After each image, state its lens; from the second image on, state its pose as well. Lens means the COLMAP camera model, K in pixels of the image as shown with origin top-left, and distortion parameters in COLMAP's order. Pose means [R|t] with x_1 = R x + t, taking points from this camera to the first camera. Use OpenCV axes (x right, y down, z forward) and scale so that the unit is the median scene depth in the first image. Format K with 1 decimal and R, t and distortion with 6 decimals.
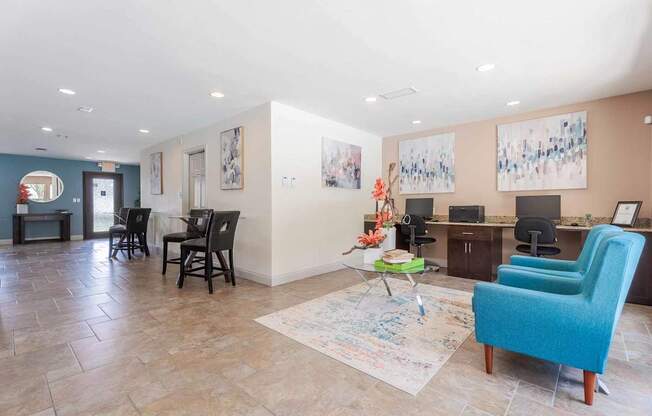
lens RADIAL K [[291.9, 0, 326.0], [0, 291.9, 208.0], [0, 0, 1]] dist [-0.000184, -0.000065]
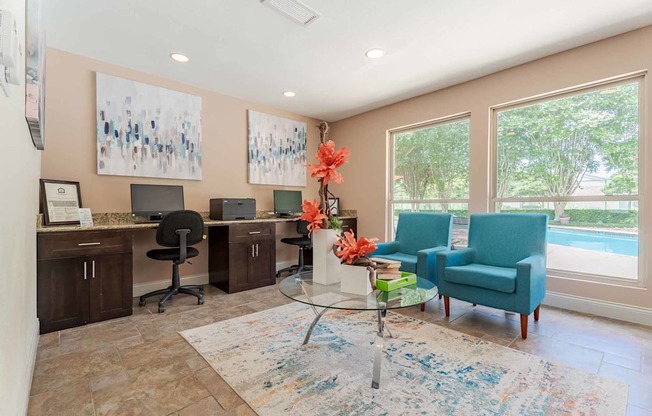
lens RADIAL K [[291.9, 0, 326.0], [0, 291.9, 208.0], [0, 0, 1]] dist [-0.000184, -0.000065]
pose [[0.109560, 0.000520, 0.993980, -0.280859], [0.009987, 0.999949, -0.001624, 0.022076], [-0.993930, 0.010105, 0.109549, 0.699262]]
